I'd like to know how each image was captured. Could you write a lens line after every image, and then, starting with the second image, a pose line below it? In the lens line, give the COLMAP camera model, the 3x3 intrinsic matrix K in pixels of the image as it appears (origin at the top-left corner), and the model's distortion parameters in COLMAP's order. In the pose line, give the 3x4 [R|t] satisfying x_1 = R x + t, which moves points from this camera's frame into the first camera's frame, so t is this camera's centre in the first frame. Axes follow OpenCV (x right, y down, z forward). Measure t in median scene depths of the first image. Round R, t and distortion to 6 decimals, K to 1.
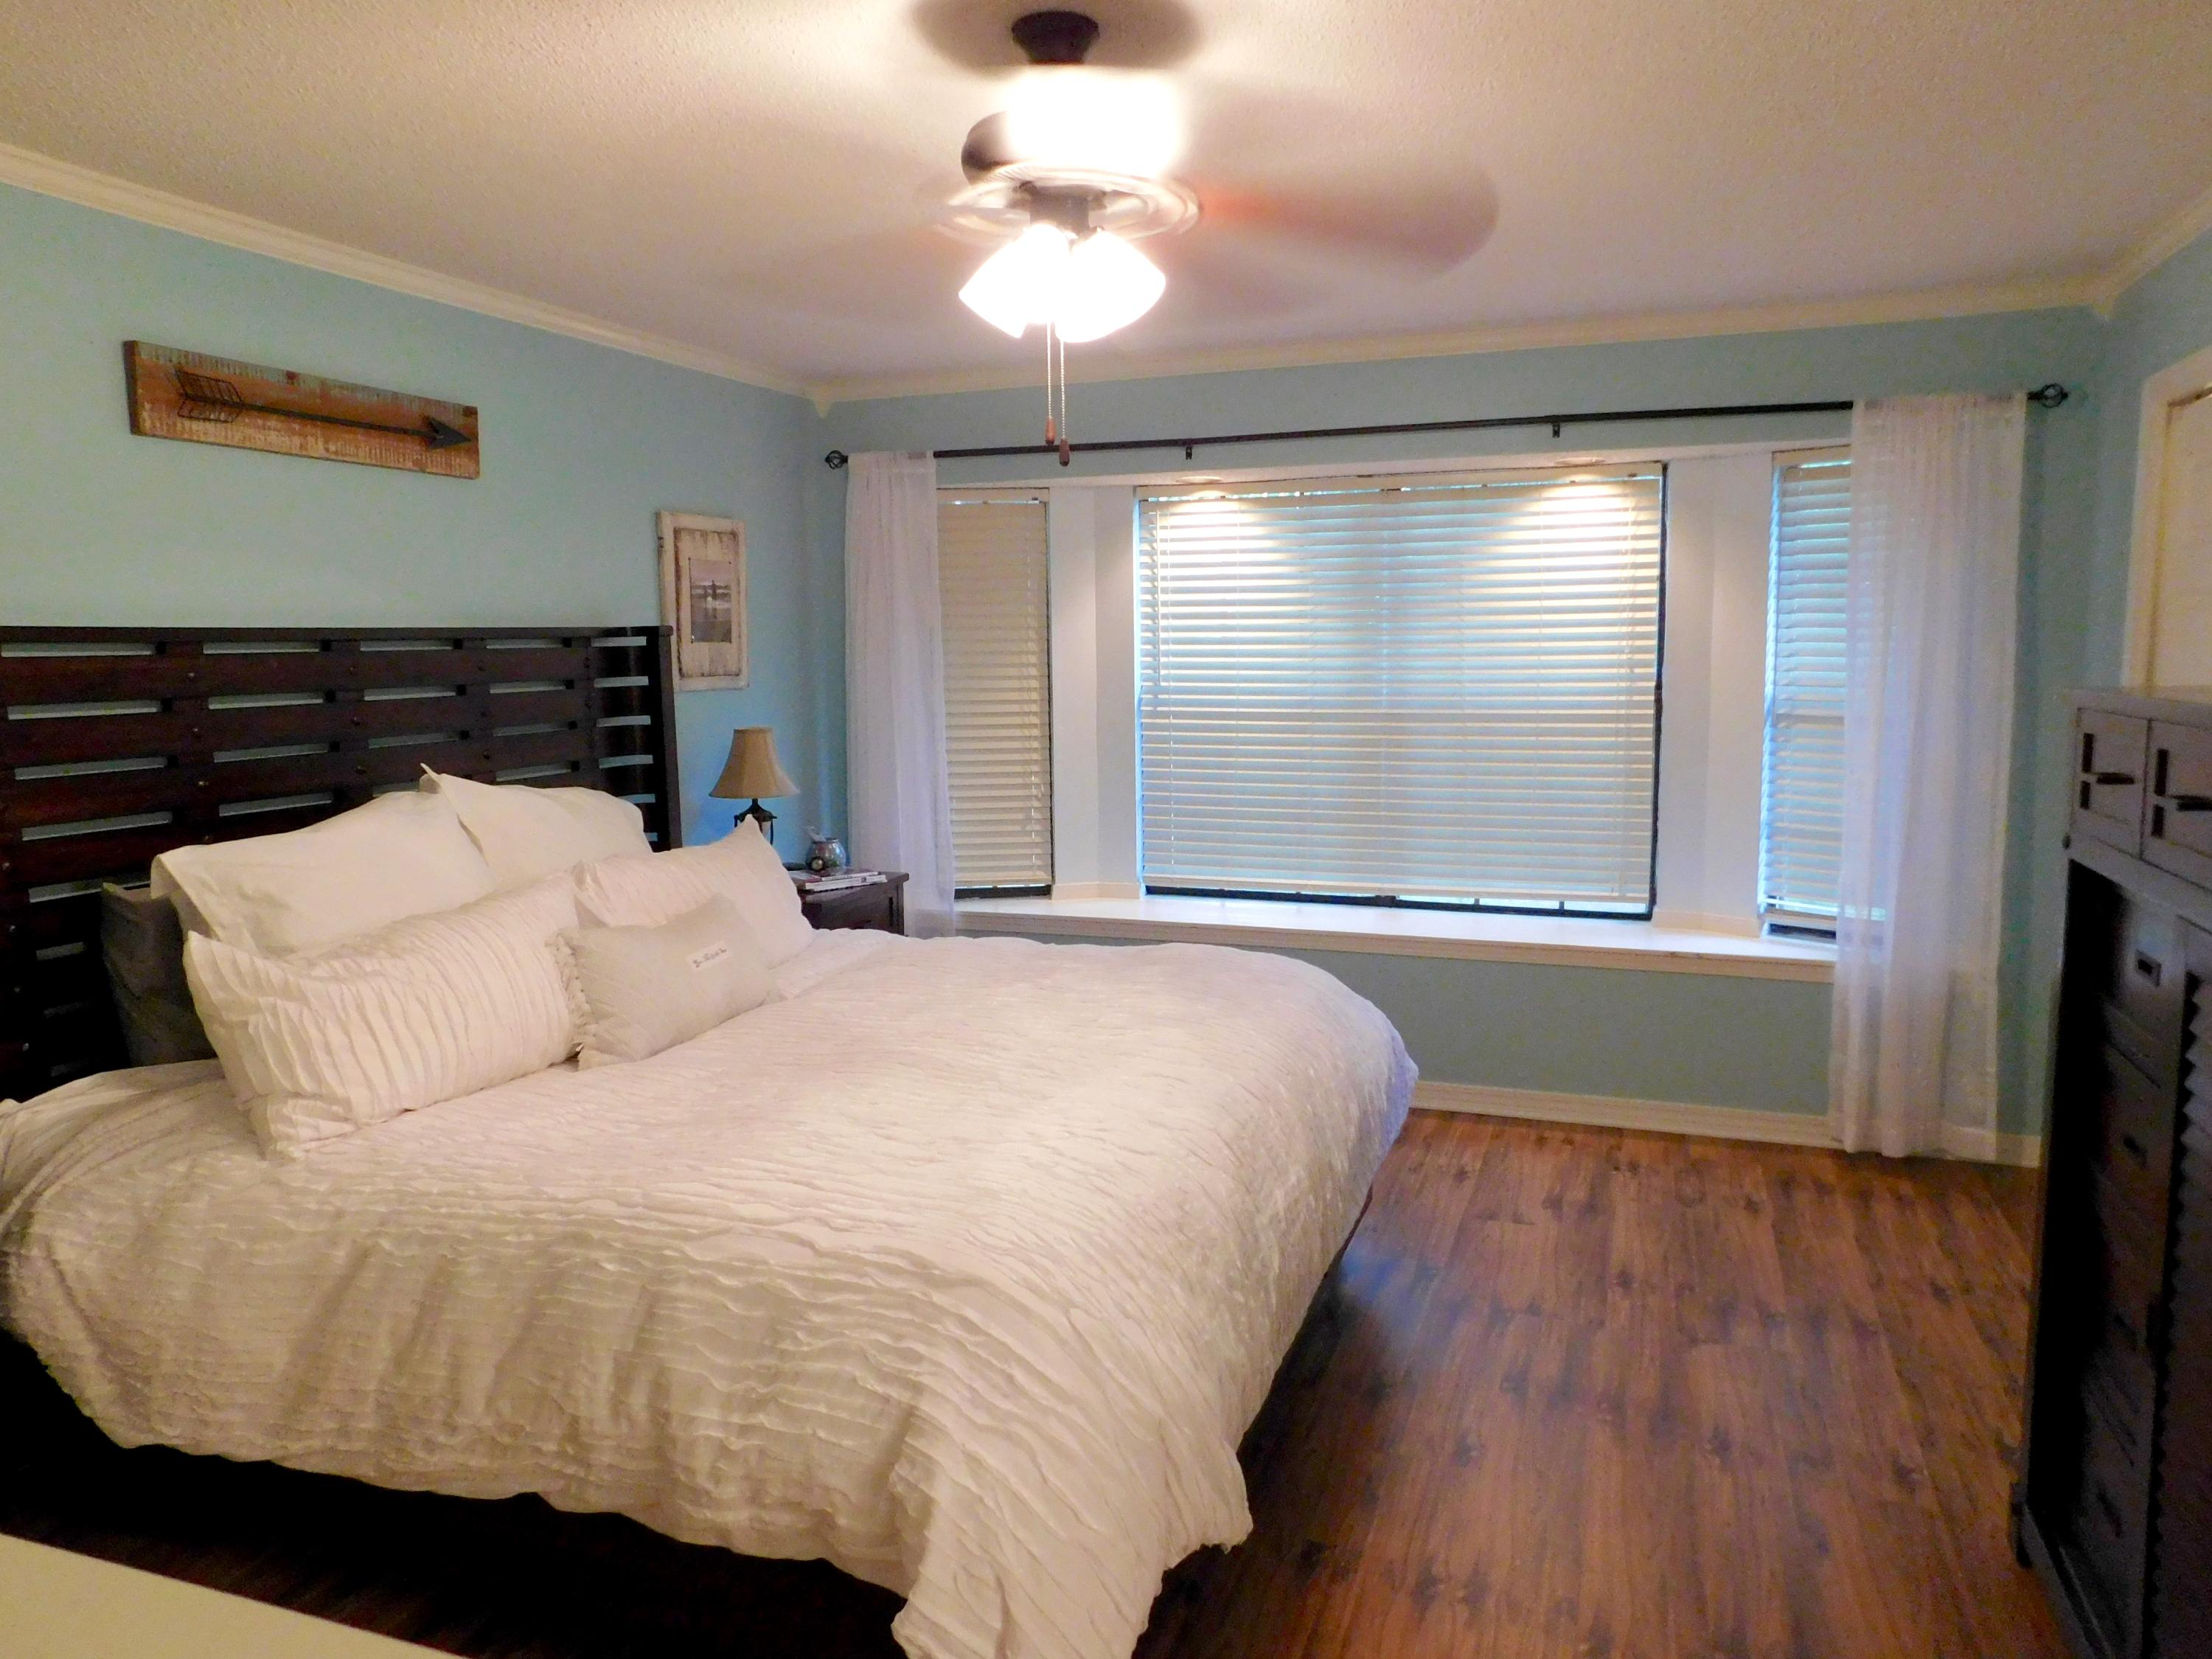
lens RADIAL K [[1469.9, 0, 1107.6], [0, 1469.9, 825.6], [0, 0, 1]] dist [-0.064498, 0.051825]
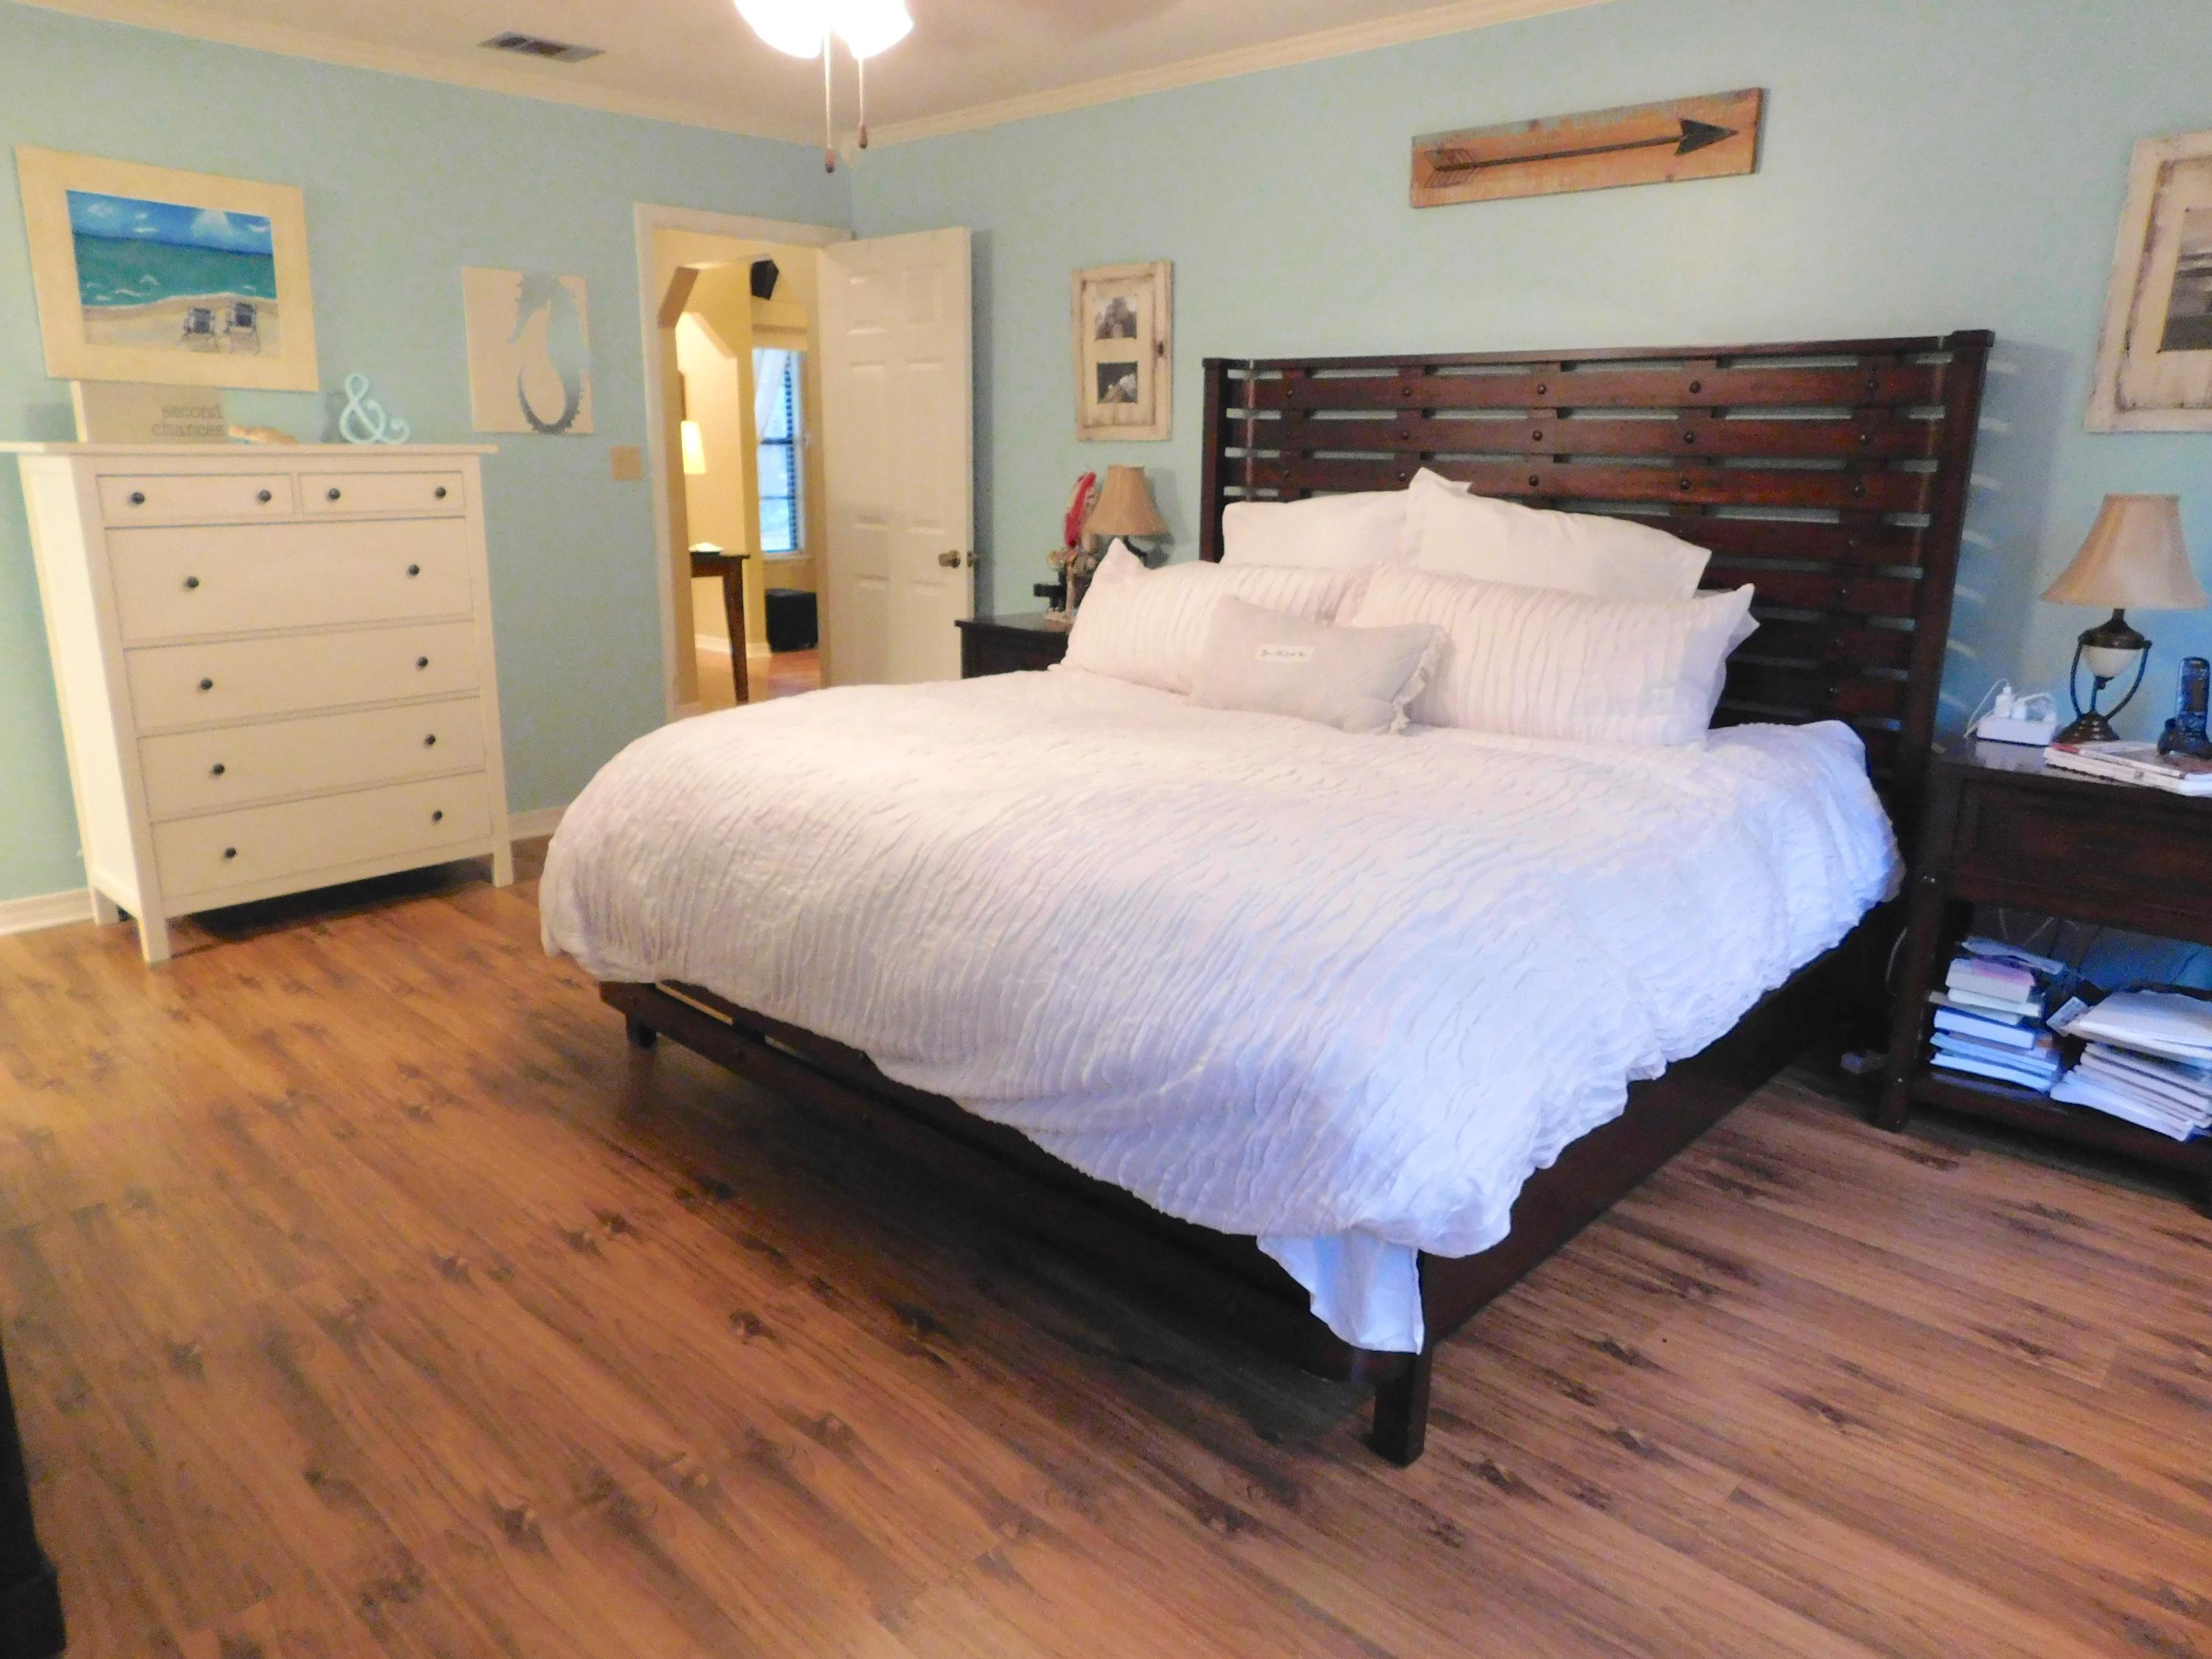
lens RADIAL K [[1469.9, 0, 1108.1], [0, 1469.9, 826.6], [0, 0, 1]] dist [-0.064498, 0.051825]
pose [[-0.390828, 0.241820, -0.888131, 0.748093], [-0.116357, 0.944154, 0.308278, -0.104751], [0.913080, 0.223824, -0.340865, 1.261155]]
